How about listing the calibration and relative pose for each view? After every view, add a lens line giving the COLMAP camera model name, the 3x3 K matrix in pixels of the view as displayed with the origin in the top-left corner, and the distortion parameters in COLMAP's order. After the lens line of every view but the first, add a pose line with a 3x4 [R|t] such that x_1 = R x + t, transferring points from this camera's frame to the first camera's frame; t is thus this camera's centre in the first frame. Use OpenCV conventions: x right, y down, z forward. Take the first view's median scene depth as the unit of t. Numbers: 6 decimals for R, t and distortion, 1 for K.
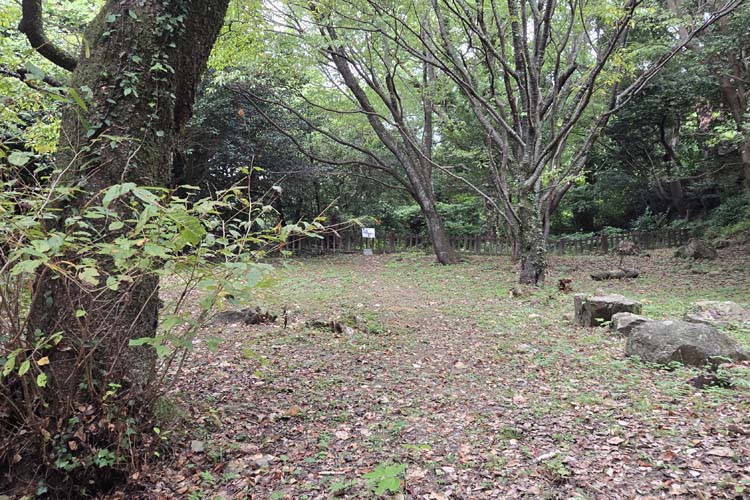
lens RADIAL K [[572.0, 0, 375.0], [0, 572.0, 250.0], [0, 0, 1]] dist [0.055017, -0.004618]
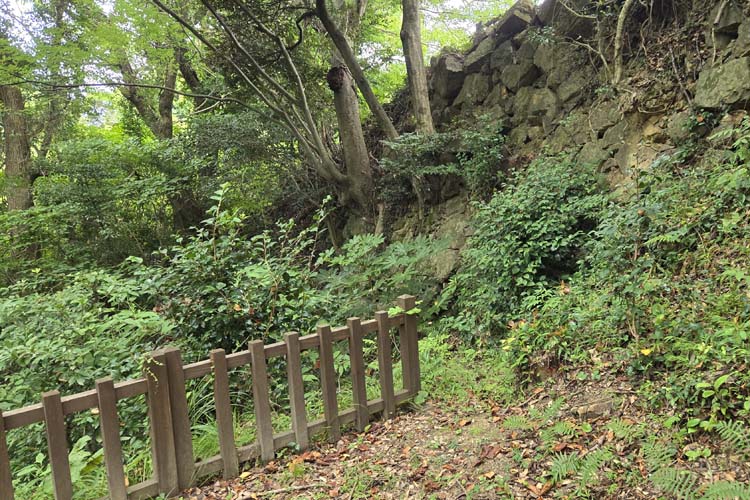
lens RADIAL K [[572.0, 0, 375.0], [0, 572.0, 250.0], [0, 0, 1]] dist [0.055017, -0.004618]
pose [[0.874043, -0.025140, 0.485197, 0.347763], [0.017114, 0.999634, 0.020965, -0.047688], [-0.485546, -0.010020, 0.874154, 0.670108]]
